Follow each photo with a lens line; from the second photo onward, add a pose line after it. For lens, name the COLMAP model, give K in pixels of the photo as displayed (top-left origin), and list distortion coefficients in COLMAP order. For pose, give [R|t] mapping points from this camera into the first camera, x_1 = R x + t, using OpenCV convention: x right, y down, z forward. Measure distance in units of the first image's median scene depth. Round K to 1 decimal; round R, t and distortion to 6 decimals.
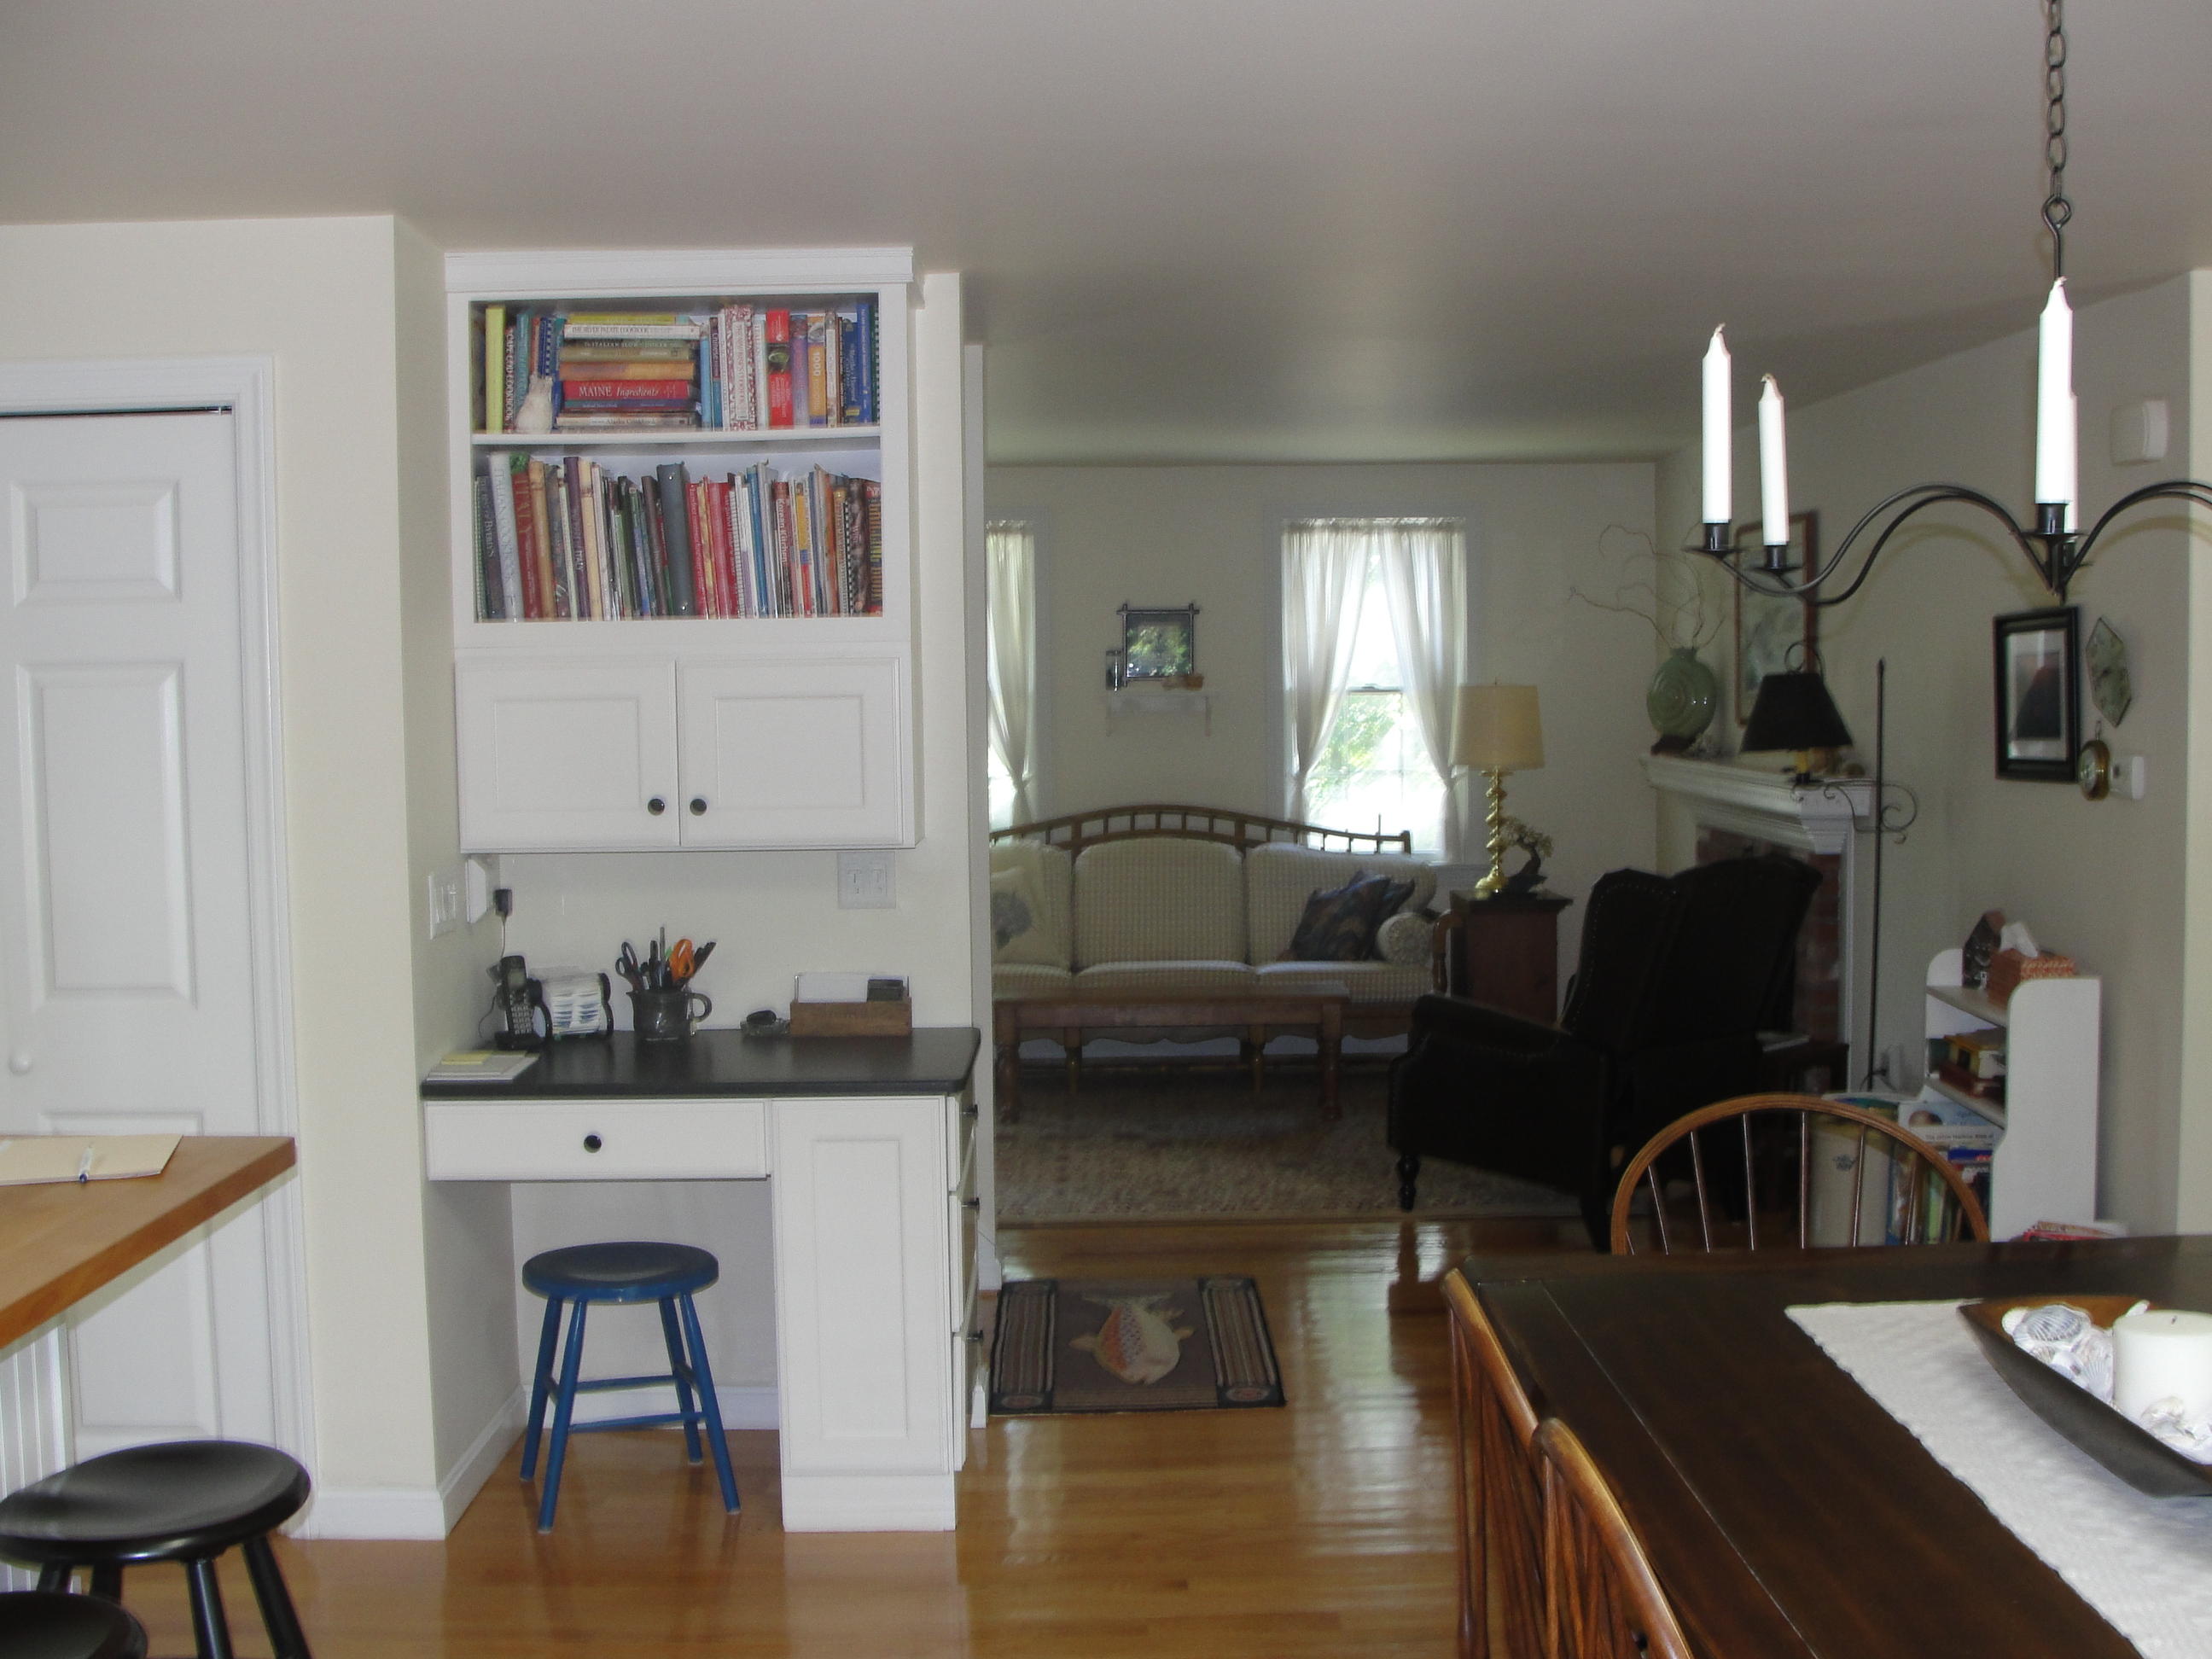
lens RADIAL K [[2531.8, 0, 1105.6], [0, 2531.8, 827.8], [0, 0, 1]] dist [-0.136607, 0.000000]
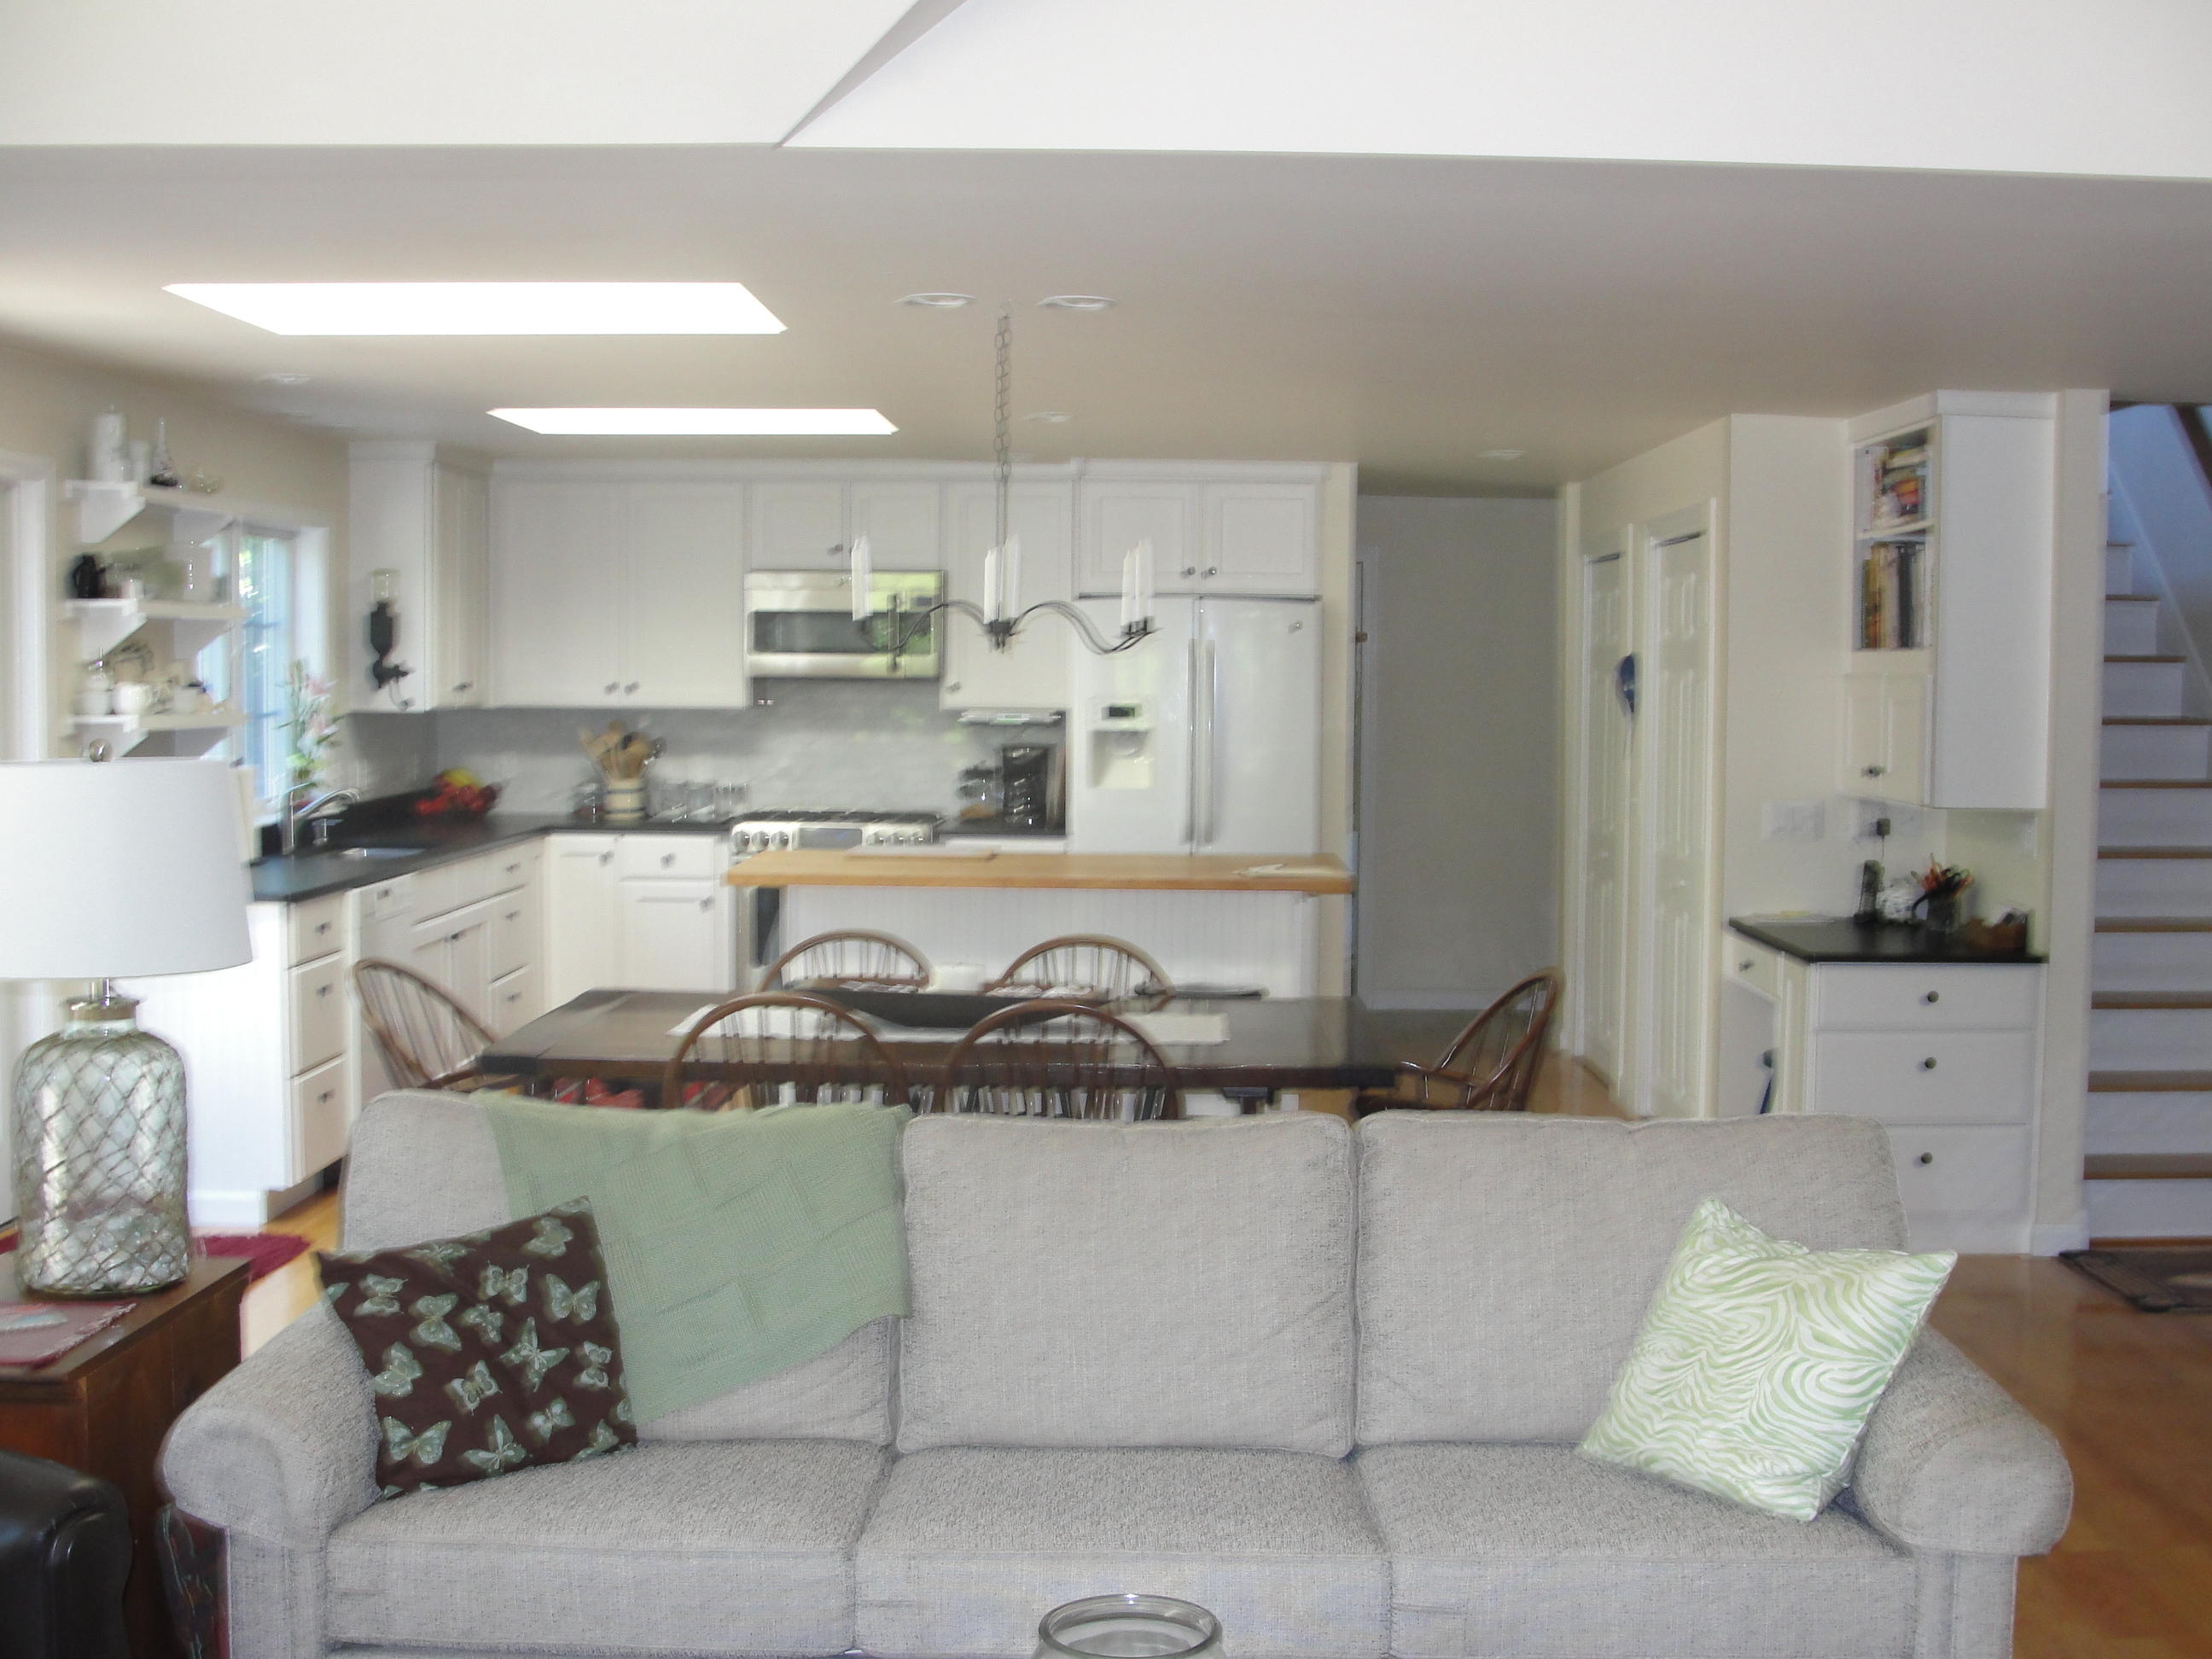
lens RADIAL K [[2531.8, 0, 1133.8], [0, 2531.8, 826.9], [0, 0, 1]] dist [-0.136607, 0.000000]
pose [[-0.010214, 0.081528, -0.996619, 1.333118], [-0.071261, 0.994077, 0.082051, -0.066887], [0.997405, 0.071858, -0.004344, 0.553436]]
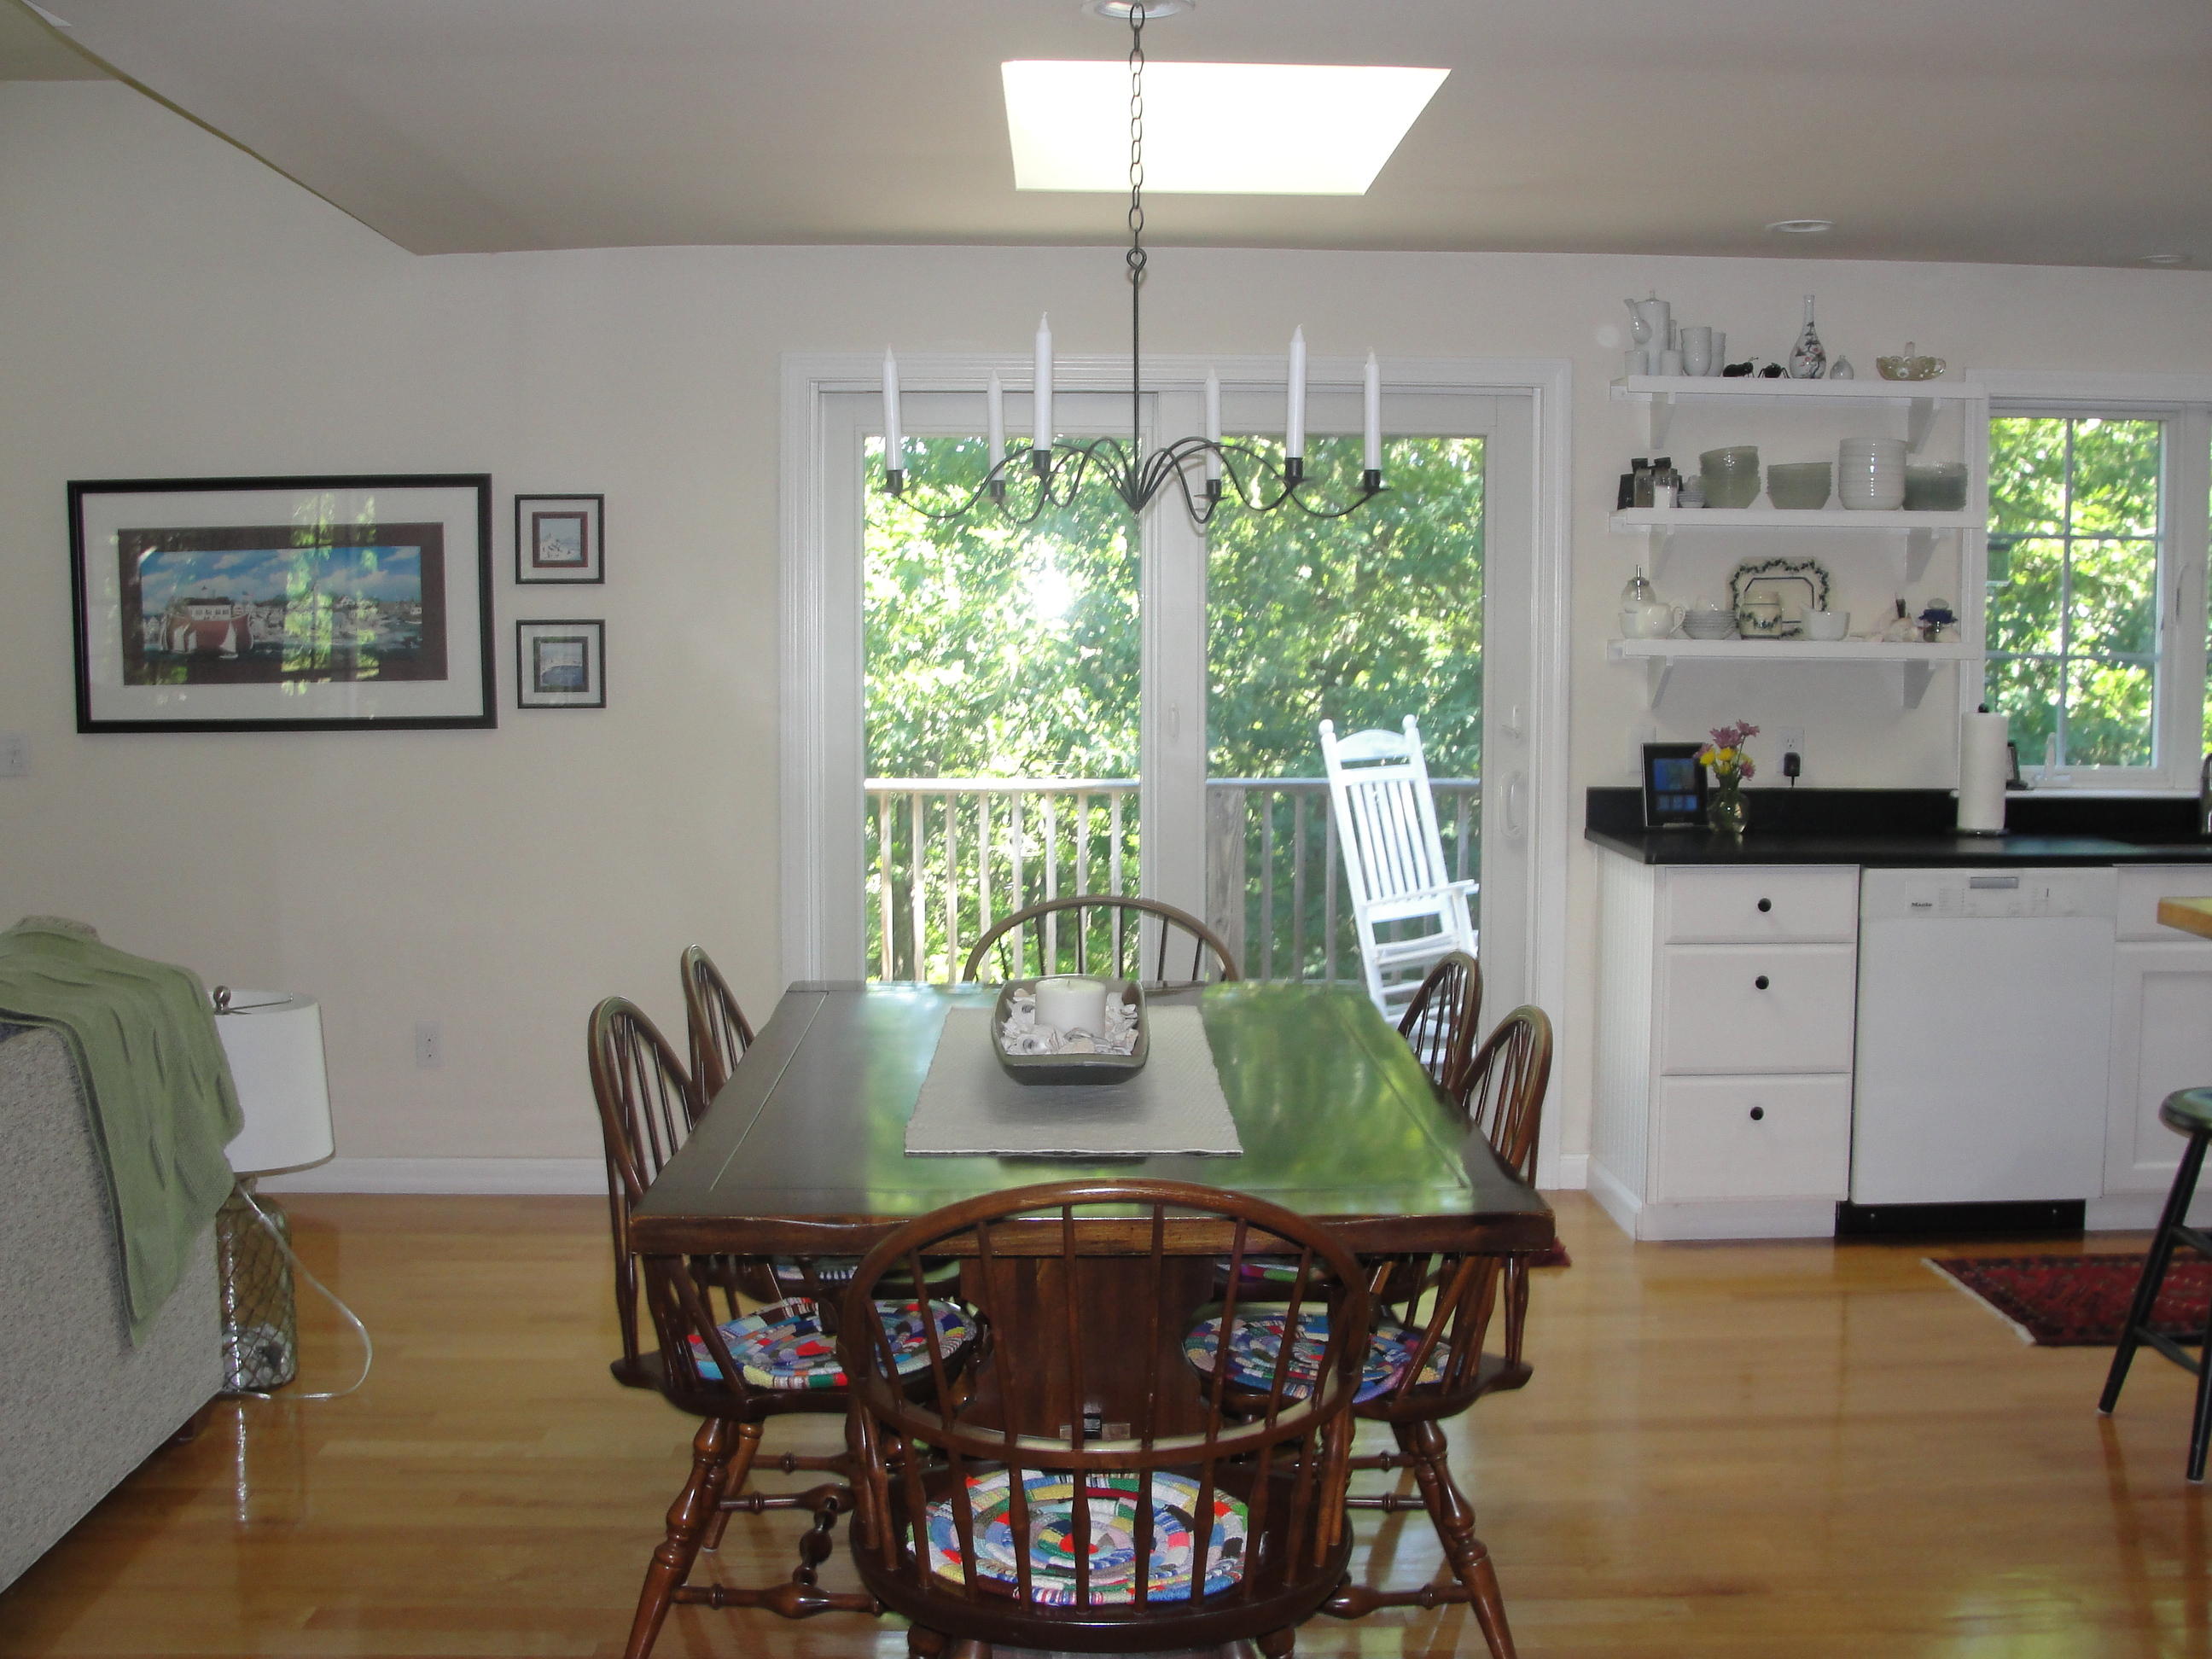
lens RADIAL K [[2531.8, 0, 1126.6], [0, 2531.8, 839.3], [0, 0, 1]] dist [-0.136607, 0.000000]
pose [[-0.999356, 0.018979, -0.030437, 0.223552], [0.014294, 0.988977, 0.147375, -0.064954], [0.032899, 0.146845, -0.988612, 1.242843]]
